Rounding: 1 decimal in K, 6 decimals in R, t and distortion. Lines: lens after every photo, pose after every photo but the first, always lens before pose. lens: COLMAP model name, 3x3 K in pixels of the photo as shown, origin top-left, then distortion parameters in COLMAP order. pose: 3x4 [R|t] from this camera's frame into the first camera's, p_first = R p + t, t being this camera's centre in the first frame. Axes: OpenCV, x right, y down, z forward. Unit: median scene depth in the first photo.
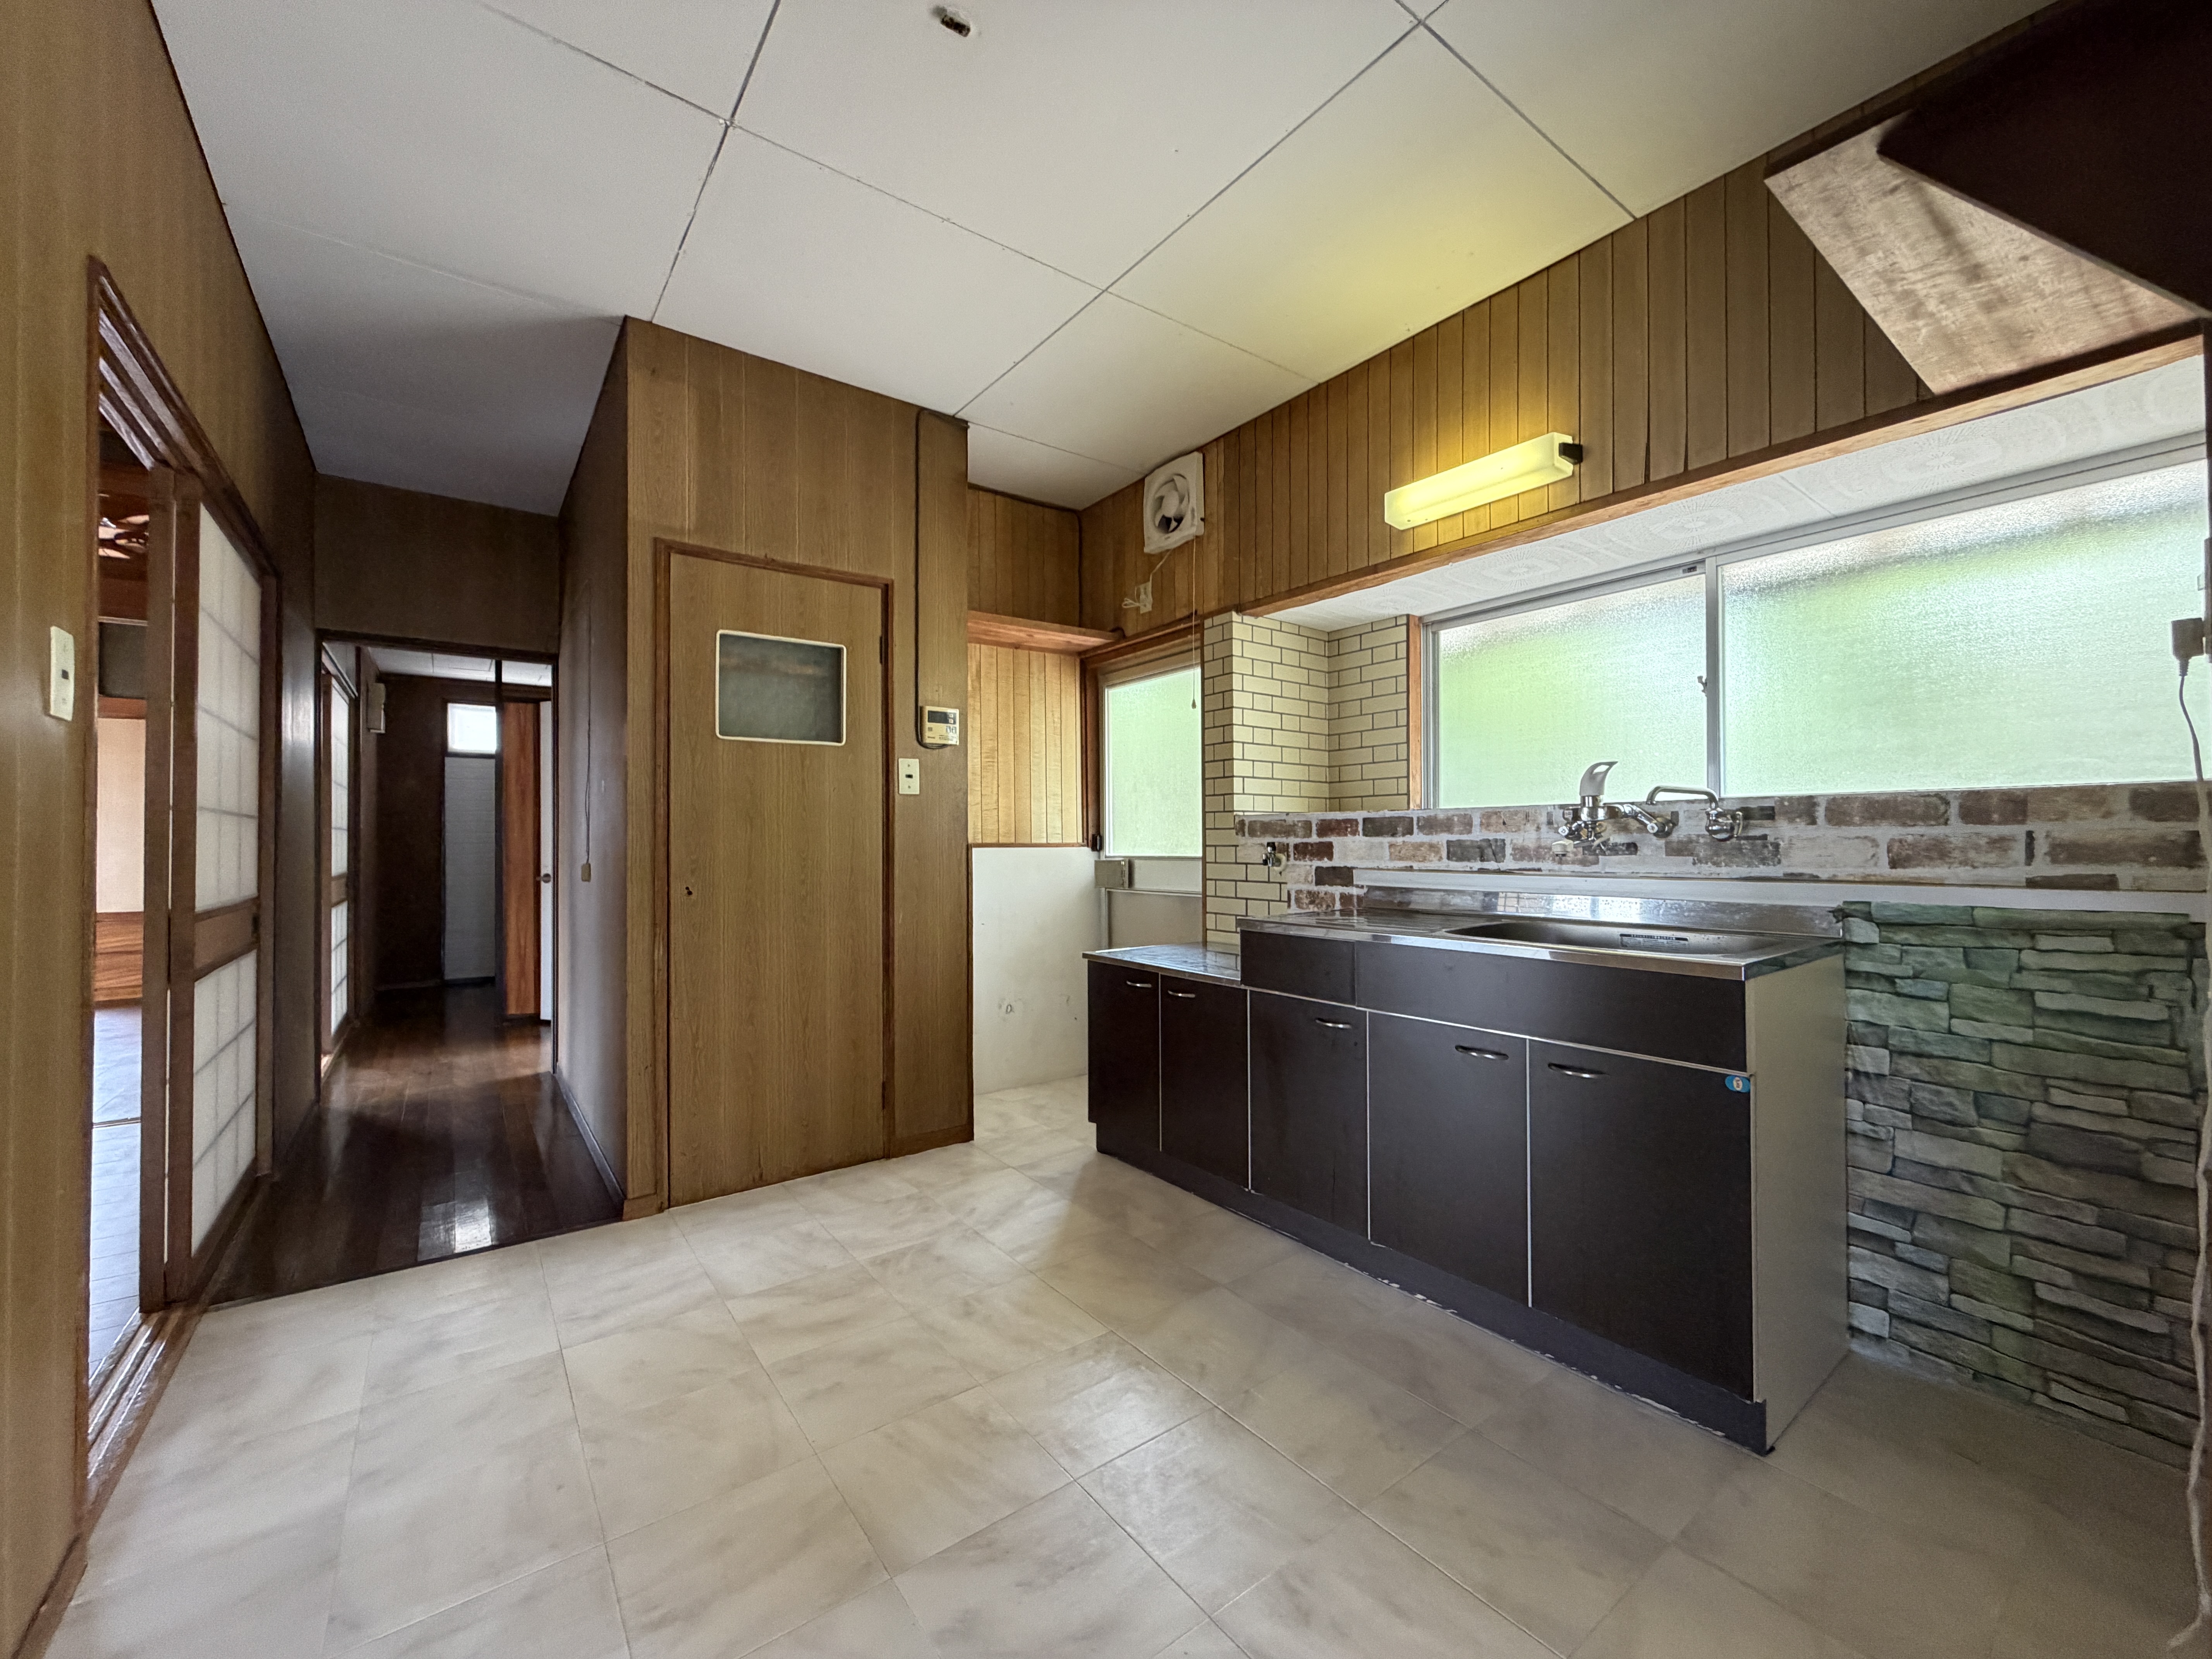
lens RADIAL K [[882.4, 0, 1101.5], [0, 882.4, 831.2], [0, 0, 1]] dist [0.000234, 0.000572]
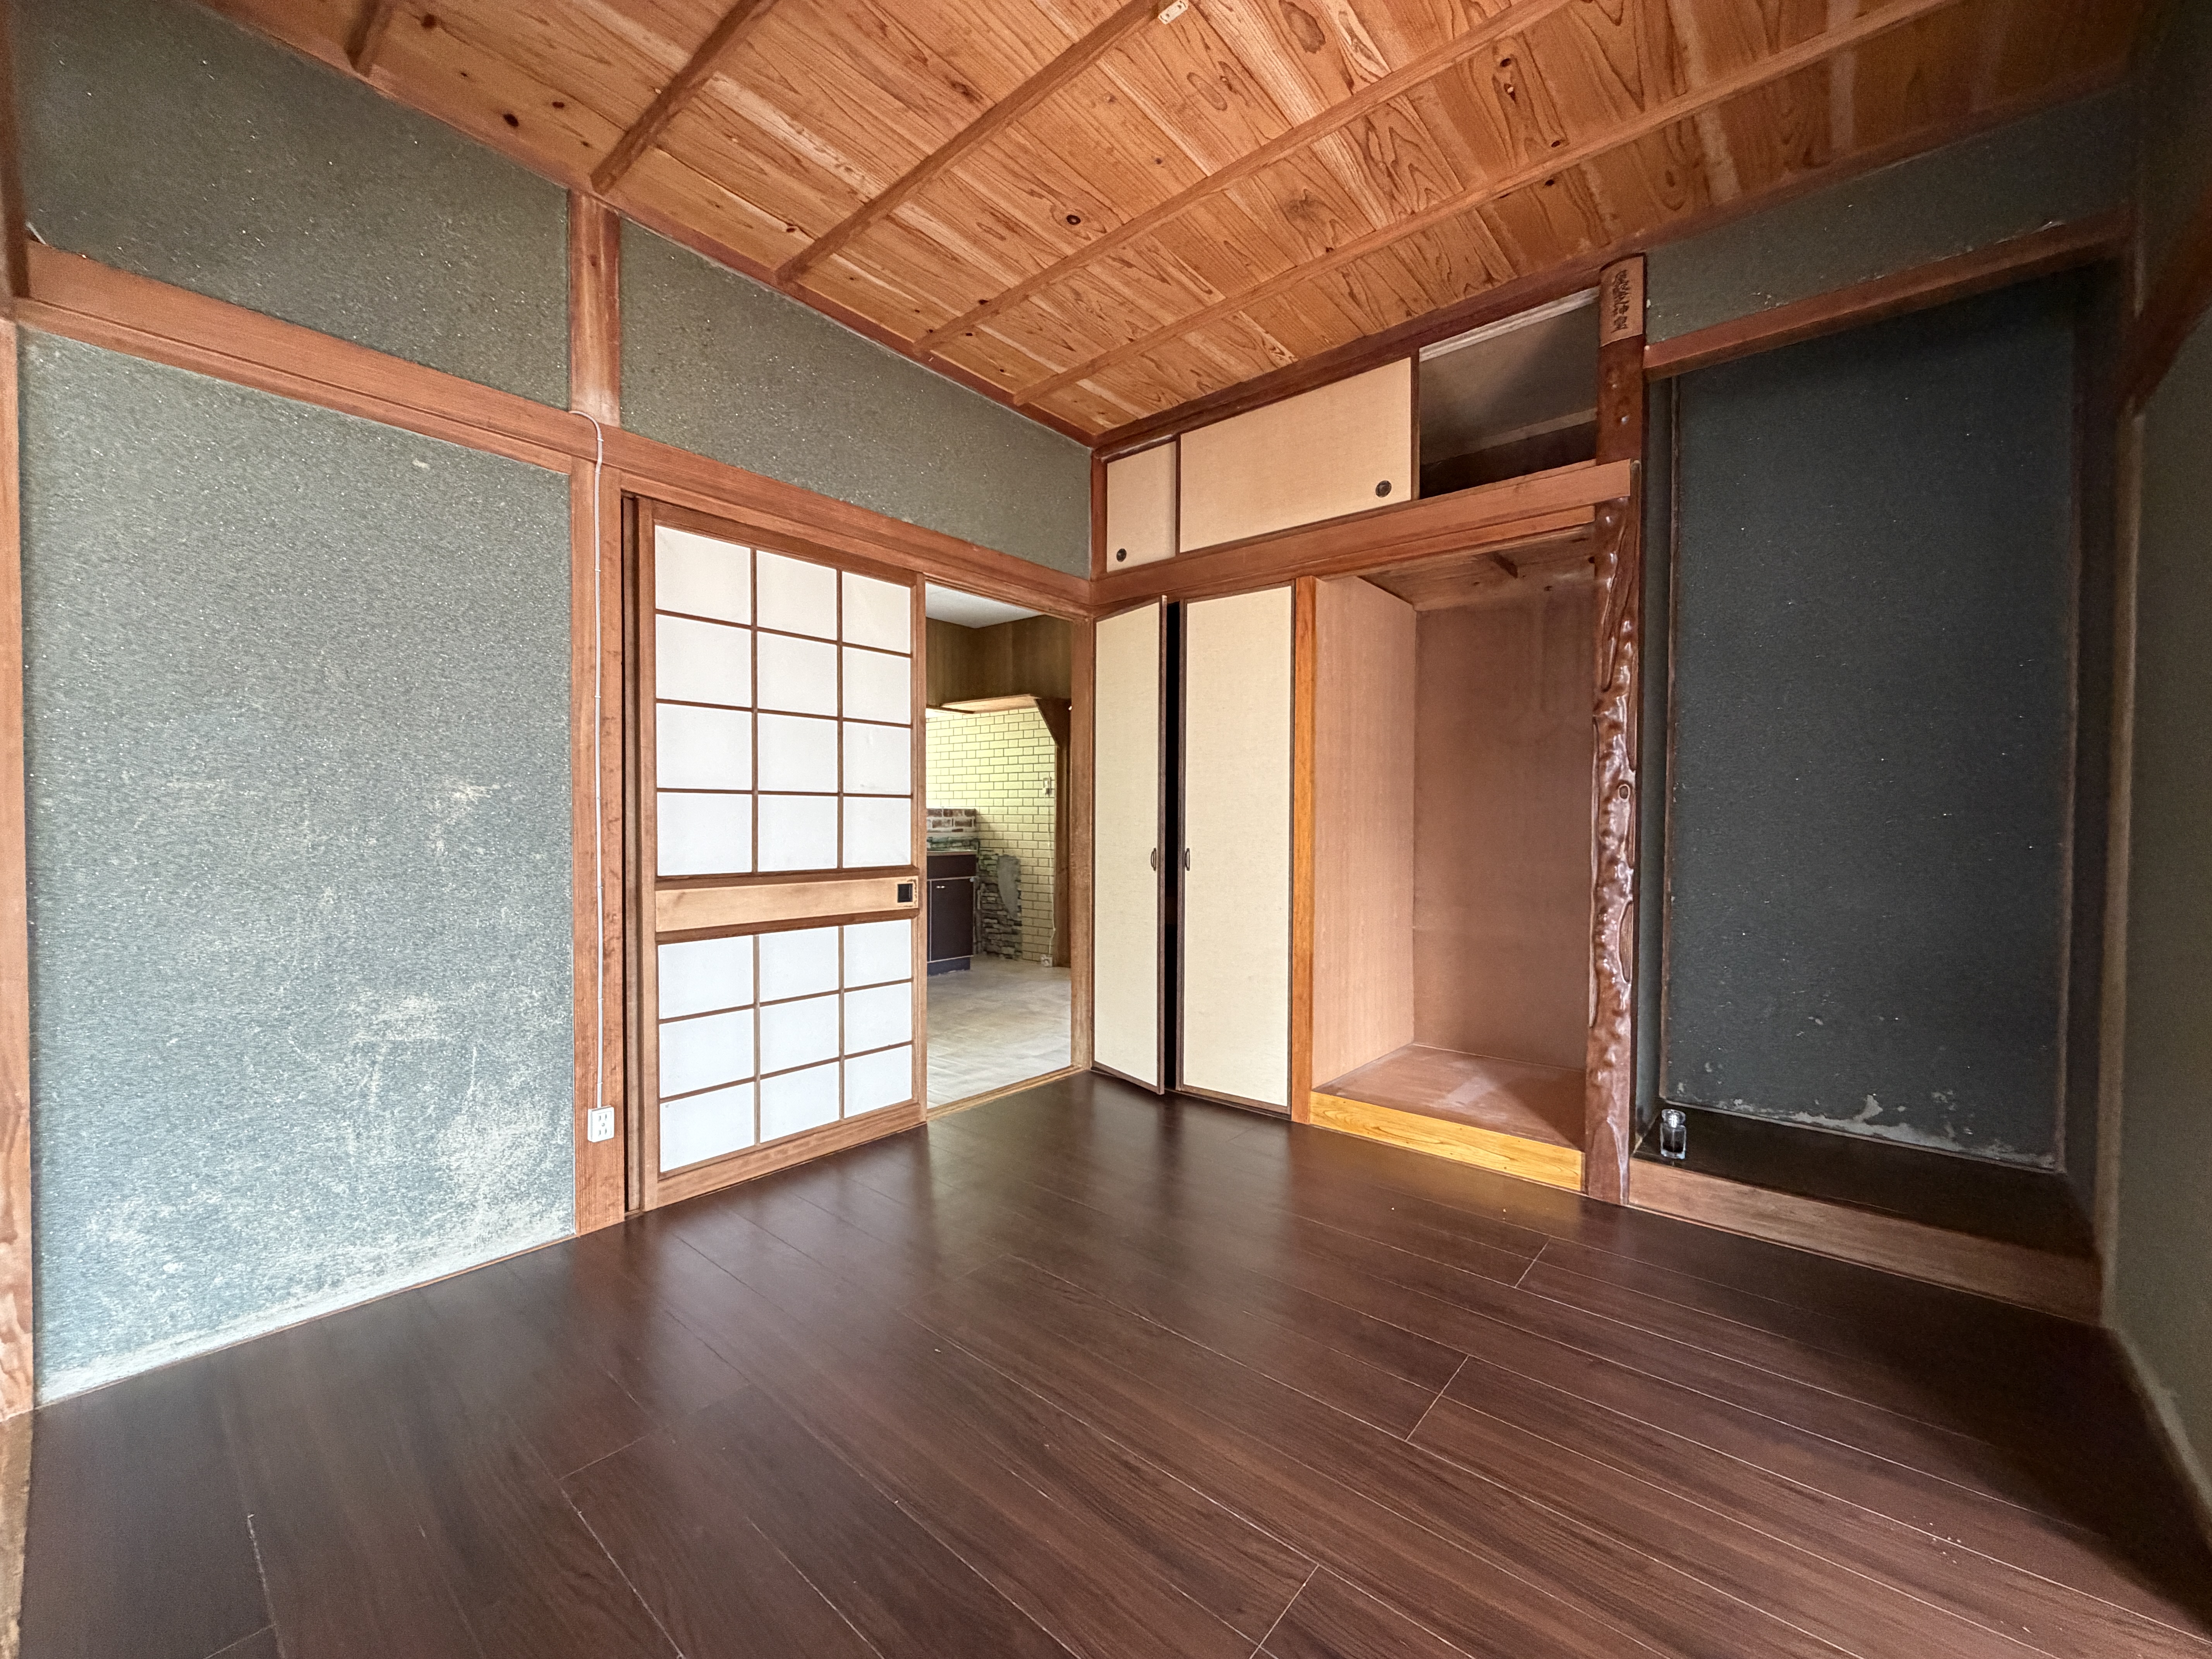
lens RADIAL K [[882.4, 0, 1099.0], [0, 882.4, 837.8], [0, 0, 1]] dist [0.000234, 0.000572]
pose [[-0.226155, -0.010507, 0.974035, -2.140789], [-0.016430, 0.999841, 0.006971, 0.033062], [-0.973953, -0.014427, -0.226291, 0.859658]]
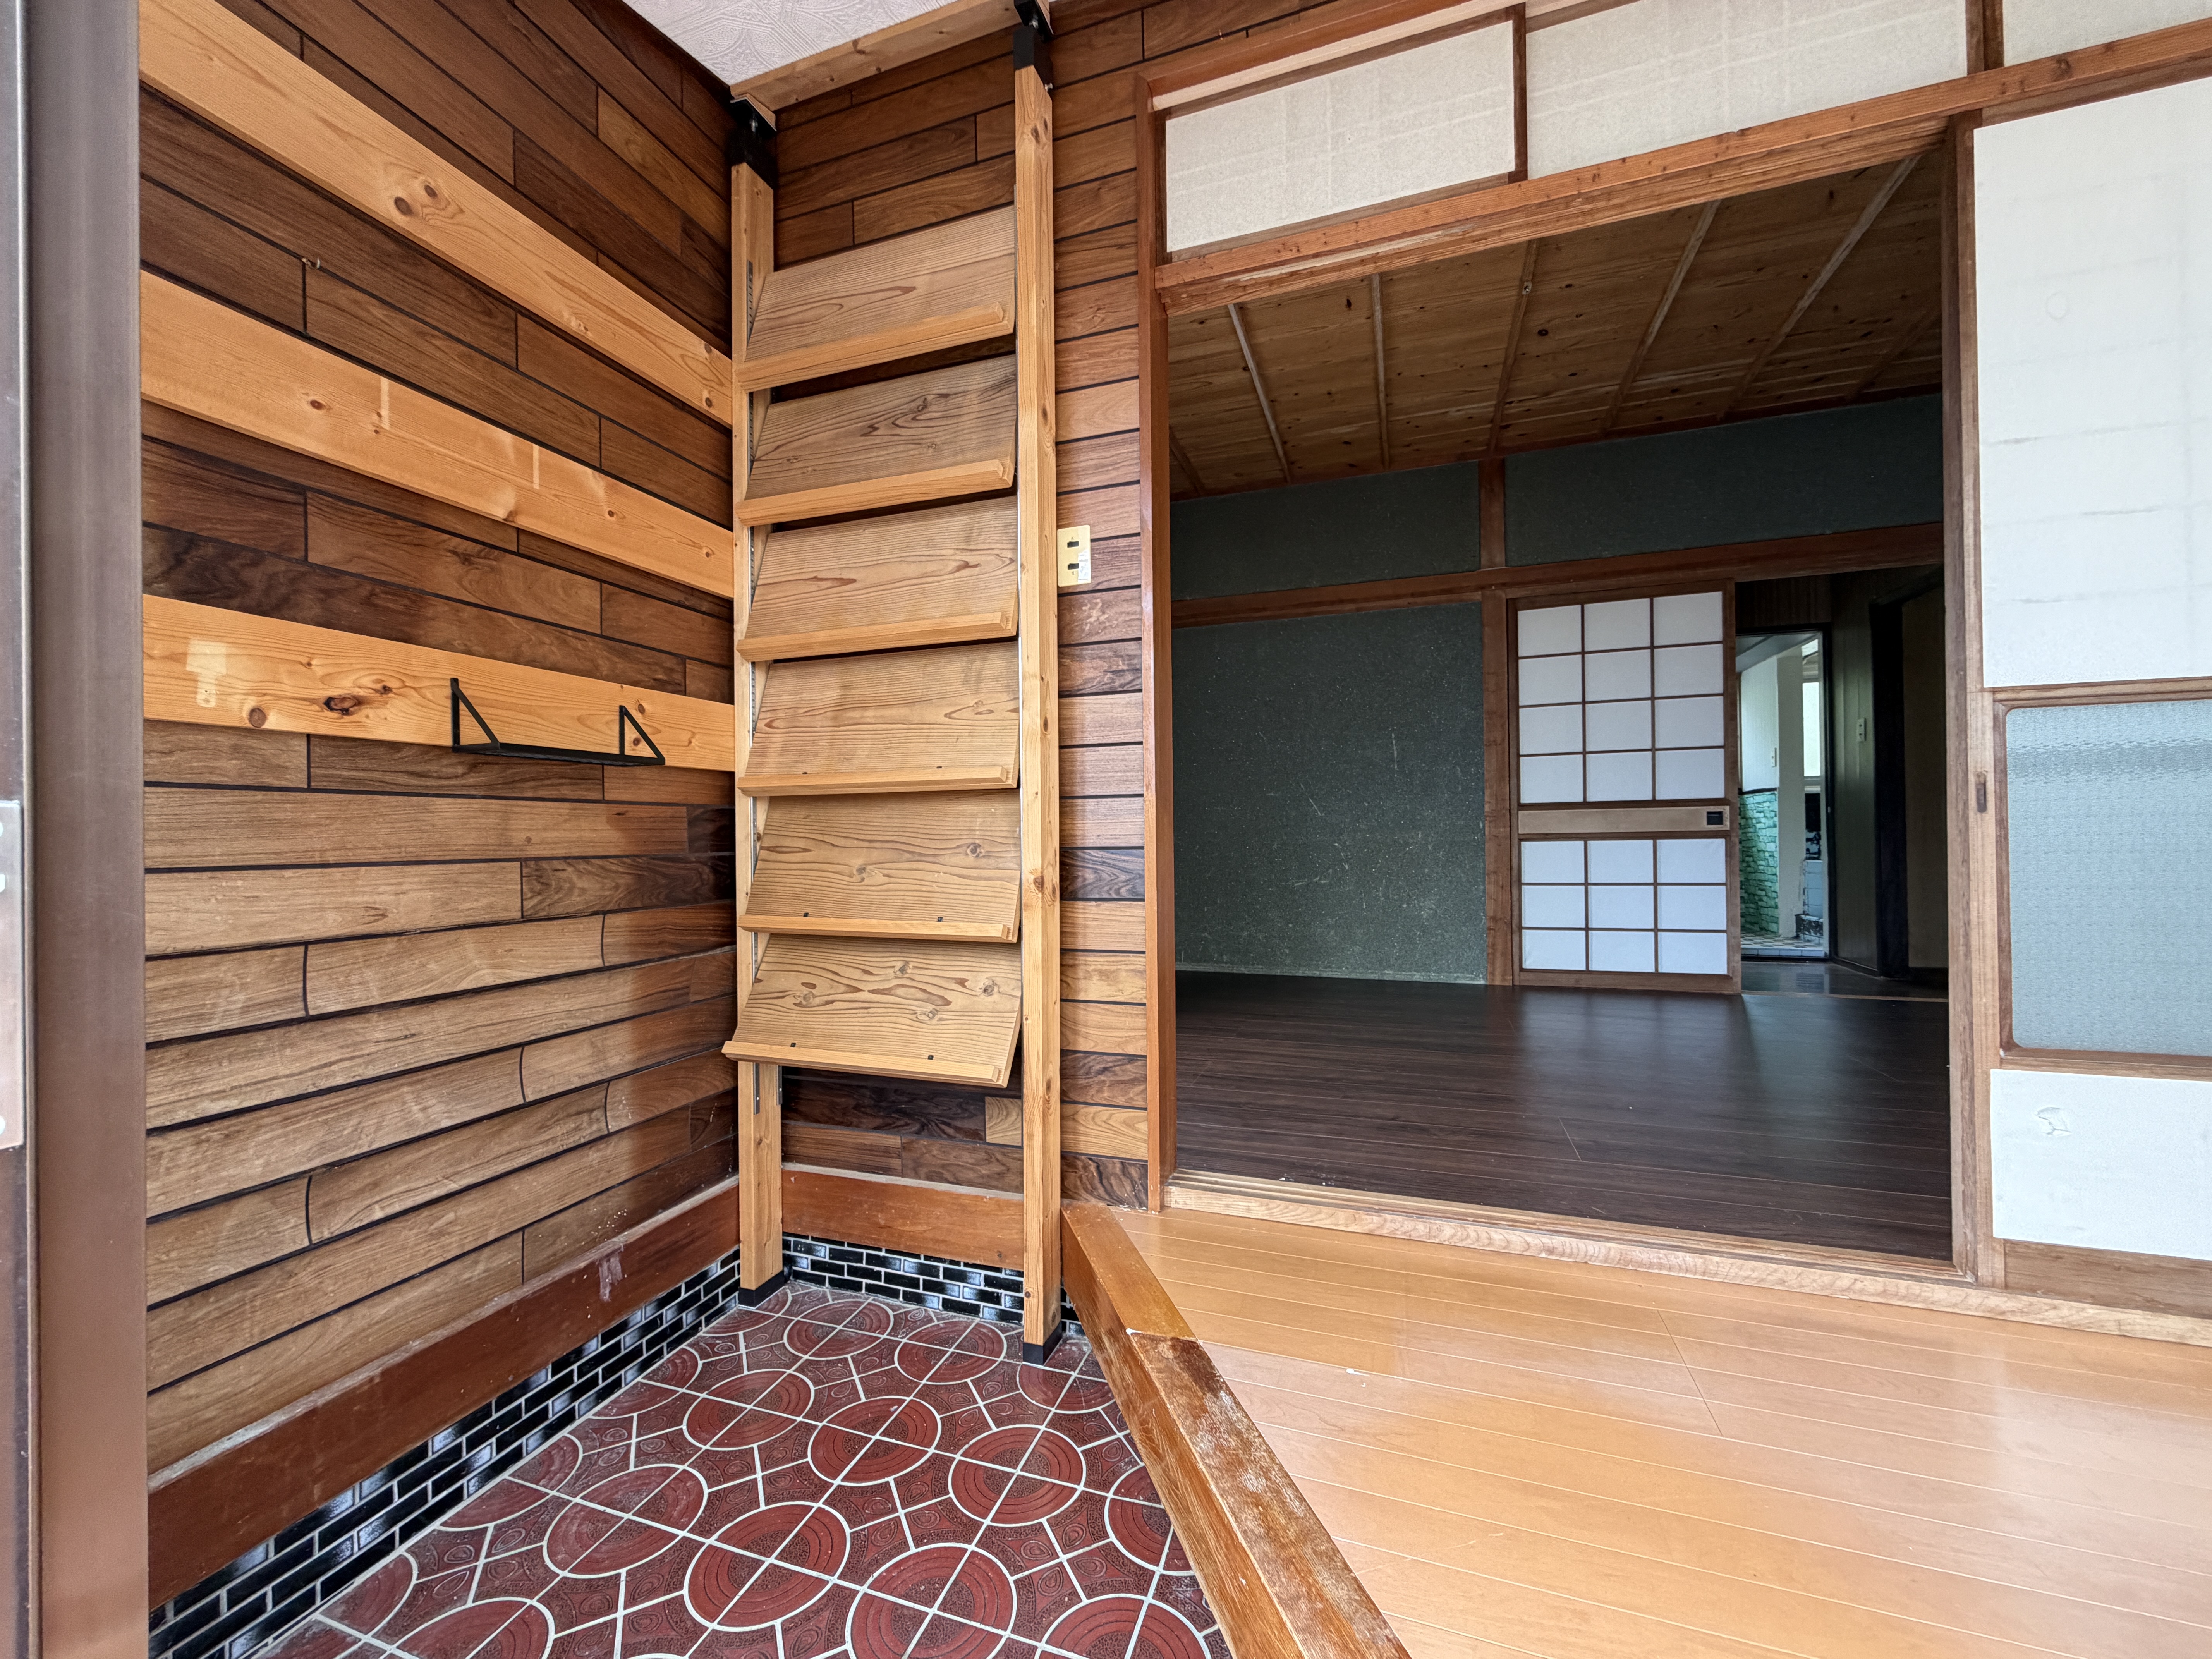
lens RADIAL K [[882.4, 0, 1094.8], [0, 882.4, 836.4], [0, 0, 1]] dist [0.000234, 0.000572]
pose [[0.826416, 0.007755, 0.563006, -3.340756], [-0.008402, 0.999964, -0.001440, 0.282140], [-0.562997, -0.003540, 0.826451, -0.486562]]
